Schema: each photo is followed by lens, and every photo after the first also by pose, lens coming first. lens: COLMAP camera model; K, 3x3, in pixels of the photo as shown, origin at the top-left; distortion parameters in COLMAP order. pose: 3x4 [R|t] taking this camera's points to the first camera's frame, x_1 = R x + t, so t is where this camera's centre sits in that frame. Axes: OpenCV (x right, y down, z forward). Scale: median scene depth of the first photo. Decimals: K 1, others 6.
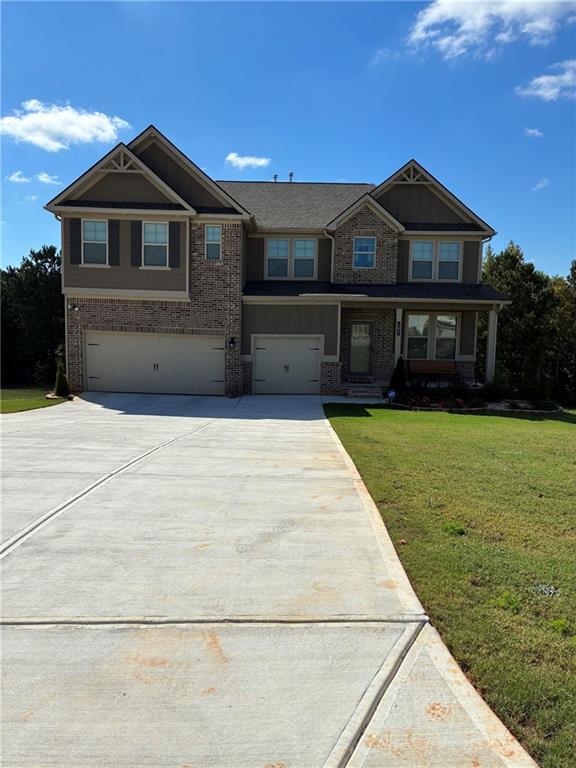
lens RADIAL K [[590.3, 0, 293.7], [0, 590.3, 384.1], [0, 0, 1]] dist [0.052476, -0.063154]
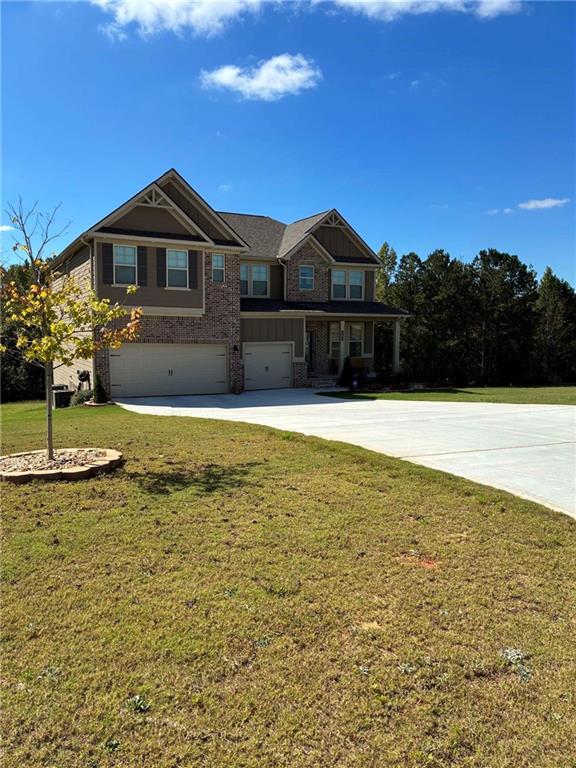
lens RADIAL K [[585.5, 0, 283.5], [0, 585.5, 384.8], [0, 0, 1]] dist [0.053059, -0.060780]
pose [[0.887509, -0.059314, 0.456957, -0.562475], [0.060446, 0.998097, 0.012156, -0.006139], [-0.456809, 0.016833, 0.889406, -0.125028]]
